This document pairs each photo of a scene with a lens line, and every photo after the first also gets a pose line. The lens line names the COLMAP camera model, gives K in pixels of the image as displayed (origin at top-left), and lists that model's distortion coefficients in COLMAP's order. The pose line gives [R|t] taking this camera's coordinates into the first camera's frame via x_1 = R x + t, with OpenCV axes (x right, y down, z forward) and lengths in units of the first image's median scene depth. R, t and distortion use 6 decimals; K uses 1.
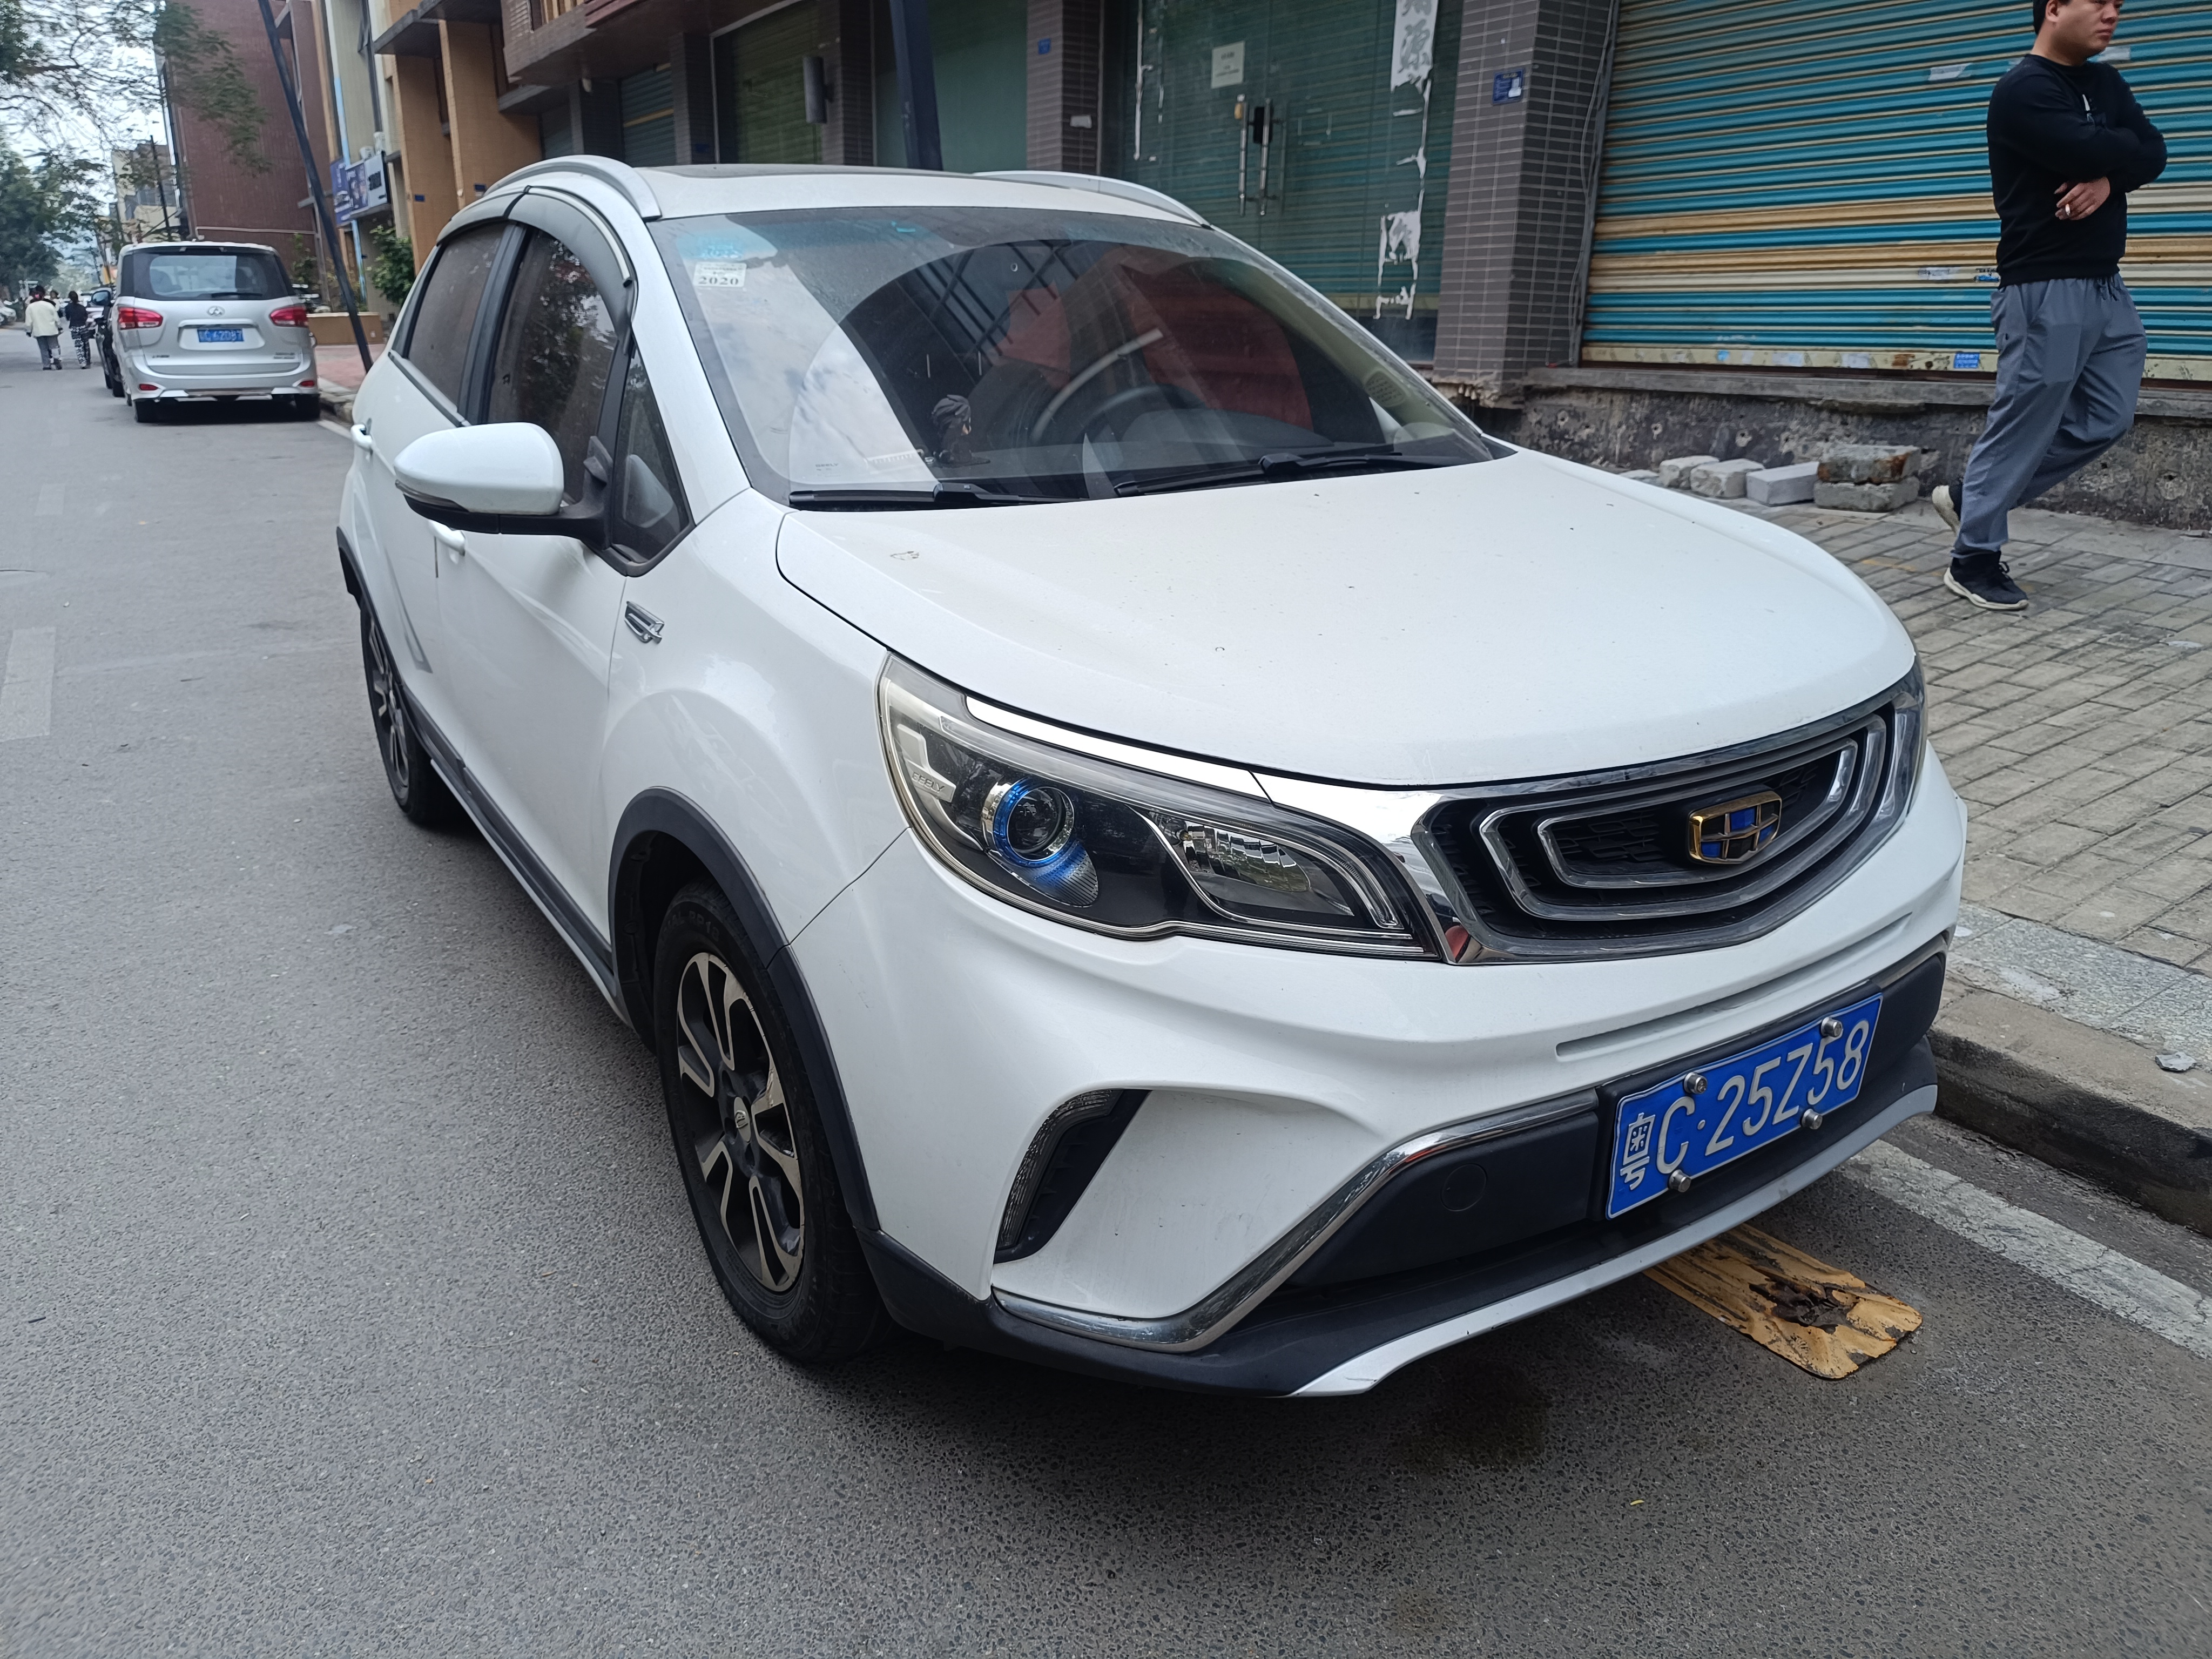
lens RADIAL K [[1544.0, 0, 1097.9], [0, 1544.0, 820.2], [0, 0, 1]] dist [0.026949, -0.033788]
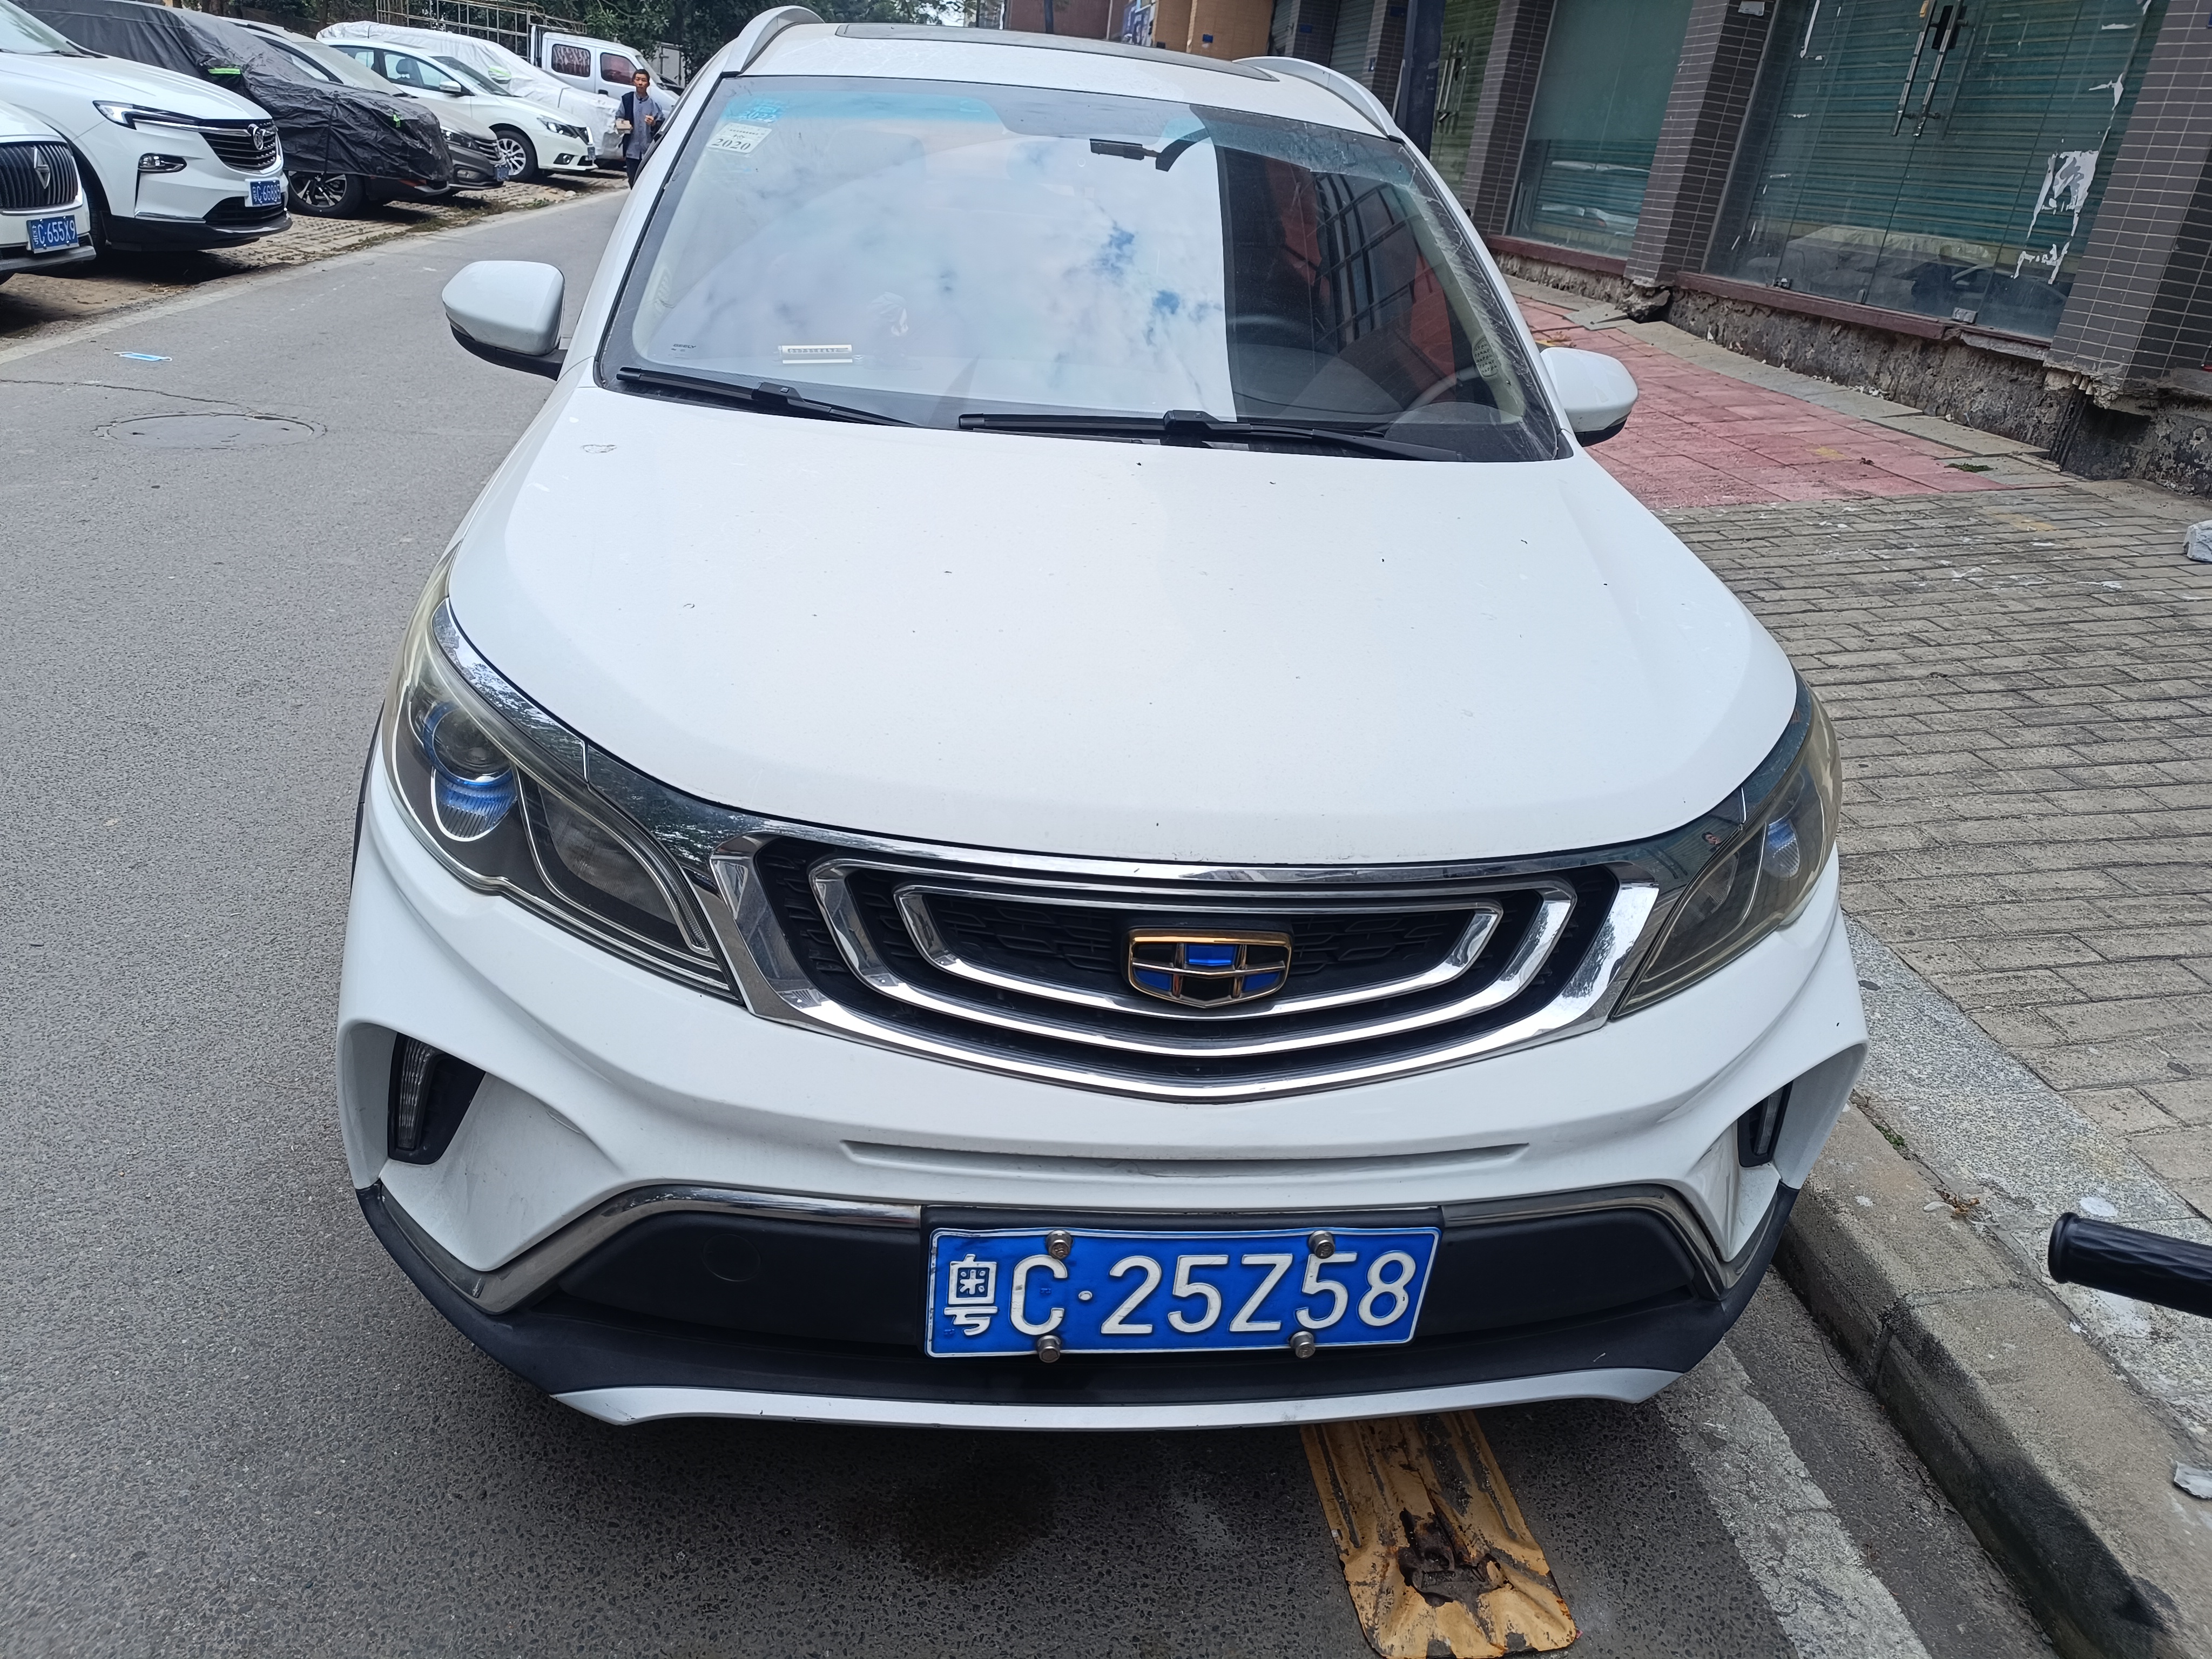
lens RADIAL K [[1544.0, 0, 1094.7], [0, 1544.0, 821.8], [0, 0, 1]] dist [0.026949, -0.033788]
pose [[0.893000, 0.261269, -0.366454, 0.437189], [-0.234176, 0.965078, 0.117411, -0.100908], [0.384333, -0.019033, 0.922998, 0.169797]]
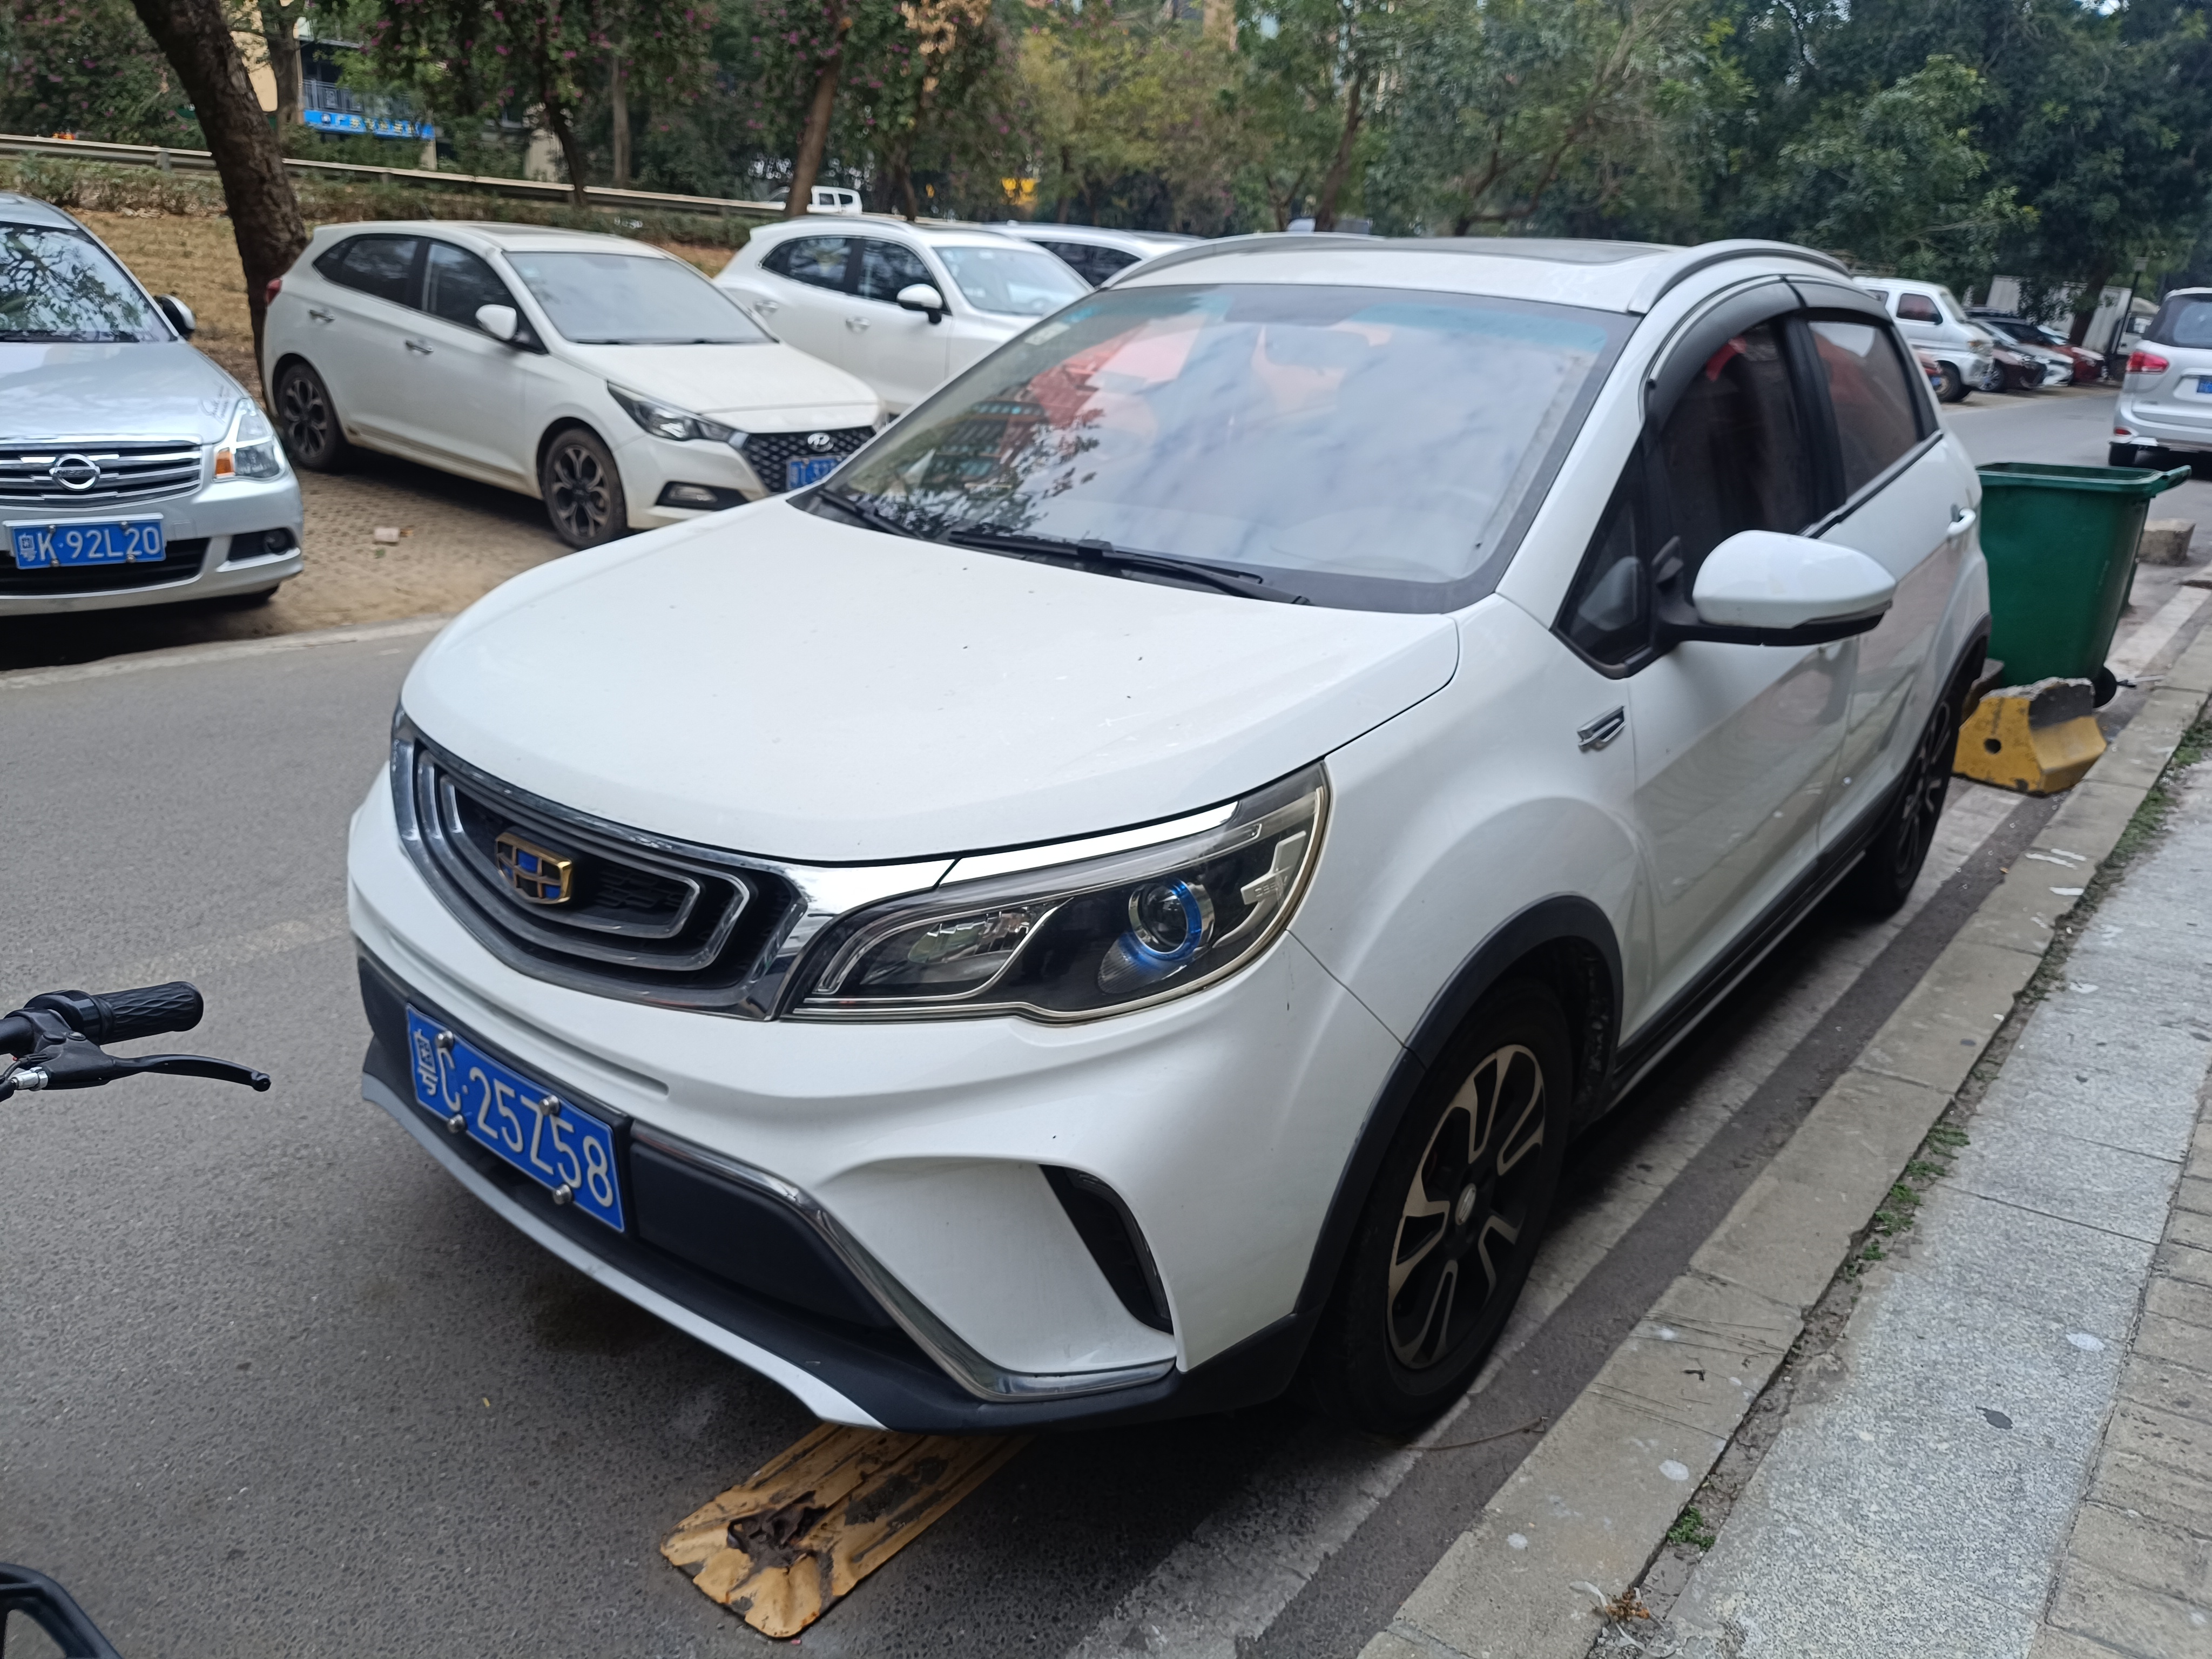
lens RADIAL K [[1544.0, 0, 1083.9], [0, 1544.0, 833.6], [0, 0, 1]] dist [0.026949, -0.033788]
pose [[0.304699, 0.344879, -0.887816, 1.036643], [-0.355807, 0.905871, 0.229779, -0.283589], [0.883493, 0.245878, 0.398728, 0.625136]]
